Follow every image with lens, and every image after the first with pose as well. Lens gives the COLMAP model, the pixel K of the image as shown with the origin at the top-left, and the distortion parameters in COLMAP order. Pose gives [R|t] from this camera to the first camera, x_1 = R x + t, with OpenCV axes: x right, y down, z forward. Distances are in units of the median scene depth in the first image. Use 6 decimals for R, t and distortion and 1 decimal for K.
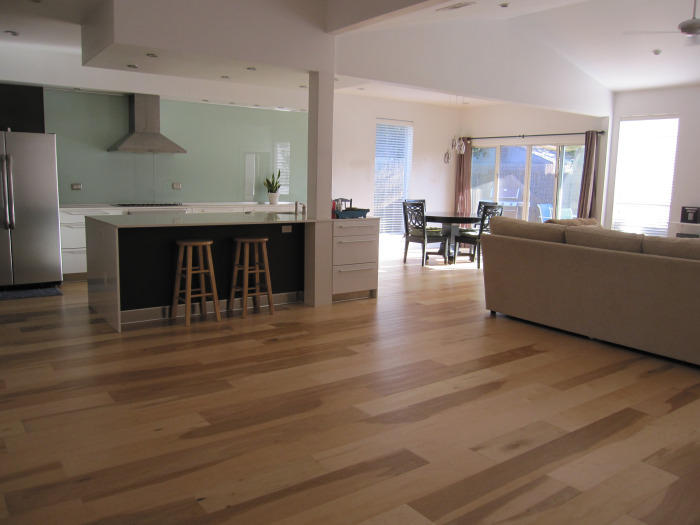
lens RADIAL K [[568.5, 0, 350.0], [0, 568.5, 262.5], [0, 0, 1]] dist [-0.052670, 0.013799]
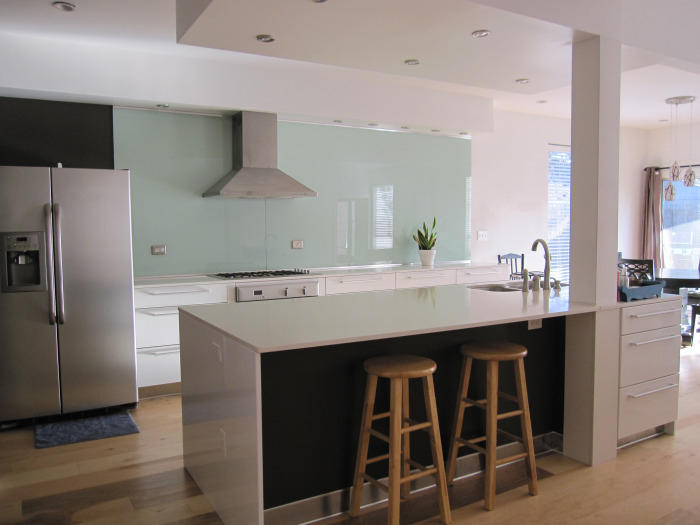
lens RADIAL K [[568.5, 0, 350.0], [0, 568.5, 262.5], [0, 0, 1]] dist [-0.052670, 0.013799]
pose [[0.993919, -0.023993, -0.107472, -0.196832], [0.015110, 0.996458, -0.082718, -0.064048], [0.109076, 0.080591, 0.990761, 0.373415]]
